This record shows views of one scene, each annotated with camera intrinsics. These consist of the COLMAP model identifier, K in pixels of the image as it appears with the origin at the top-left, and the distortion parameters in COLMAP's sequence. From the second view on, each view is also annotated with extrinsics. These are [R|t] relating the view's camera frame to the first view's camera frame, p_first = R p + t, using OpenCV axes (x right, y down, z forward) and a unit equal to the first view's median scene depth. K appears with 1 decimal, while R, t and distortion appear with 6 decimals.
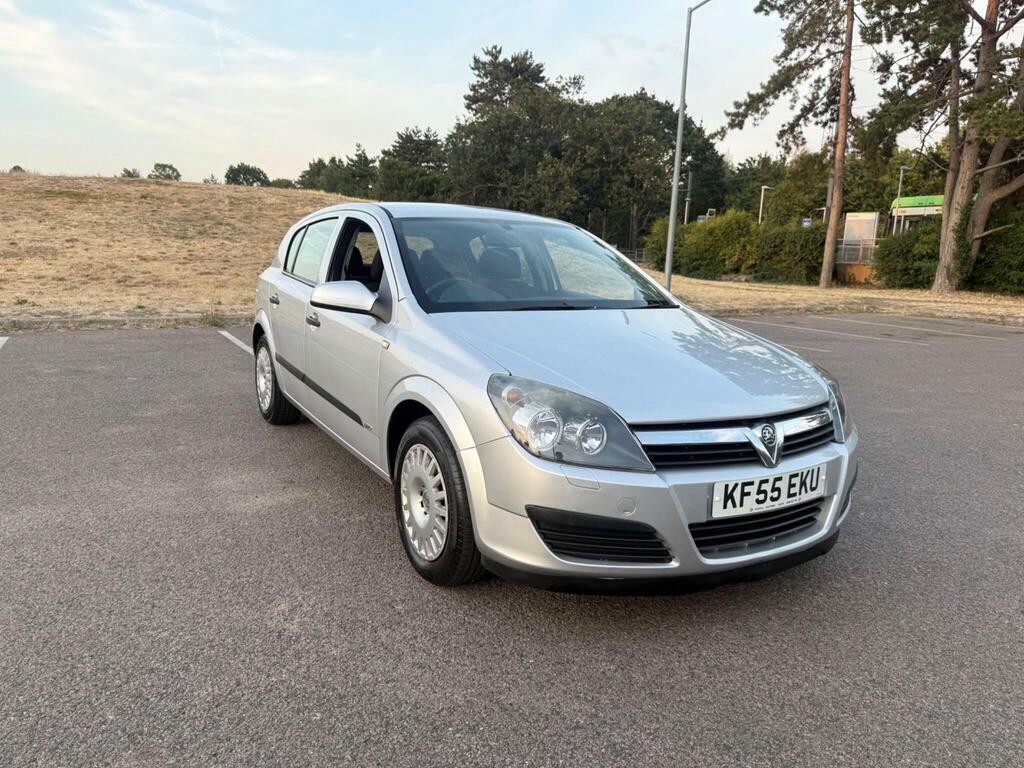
lens RADIAL K [[738.8, 0, 508.9], [0, 738.8, 378.2], [0, 0, 1]] dist [0.022885, -0.032830]
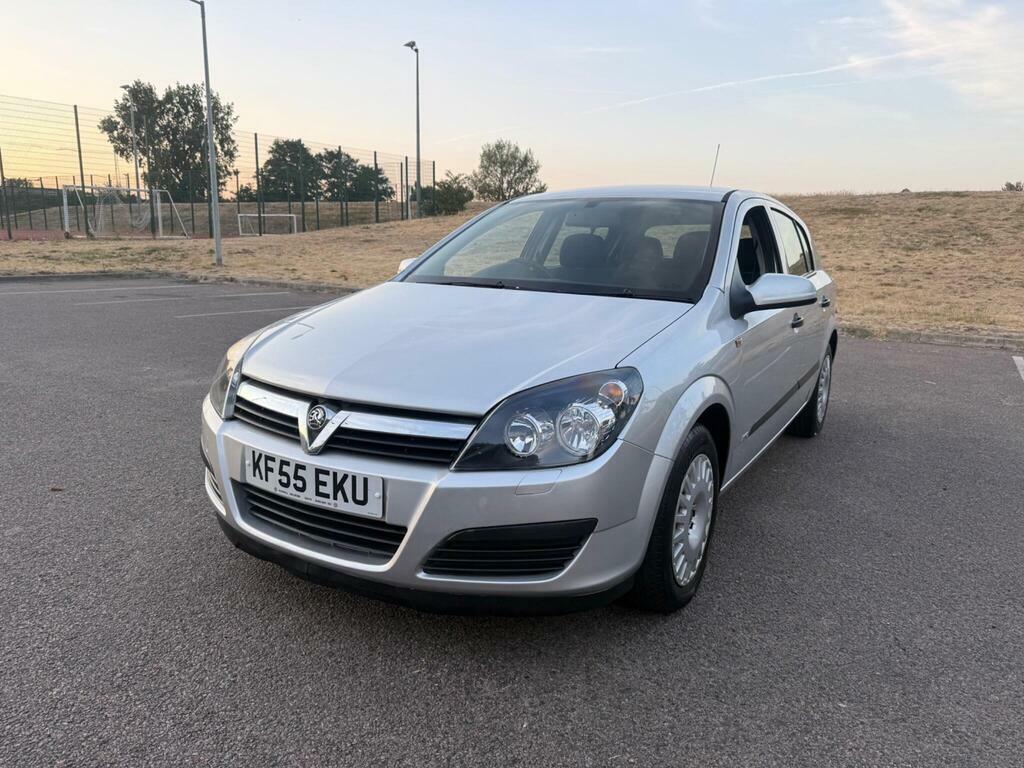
lens RADIAL K [[738.8, 0, 508.9], [0, 738.8, 378.2], [0, 0, 1]] dist [0.022885, -0.032830]
pose [[0.492635, 0.146390, -0.857835, 1.230078], [-0.167993, 0.983206, 0.071310, -0.070175], [0.853867, 0.108980, 0.508954, 0.765436]]
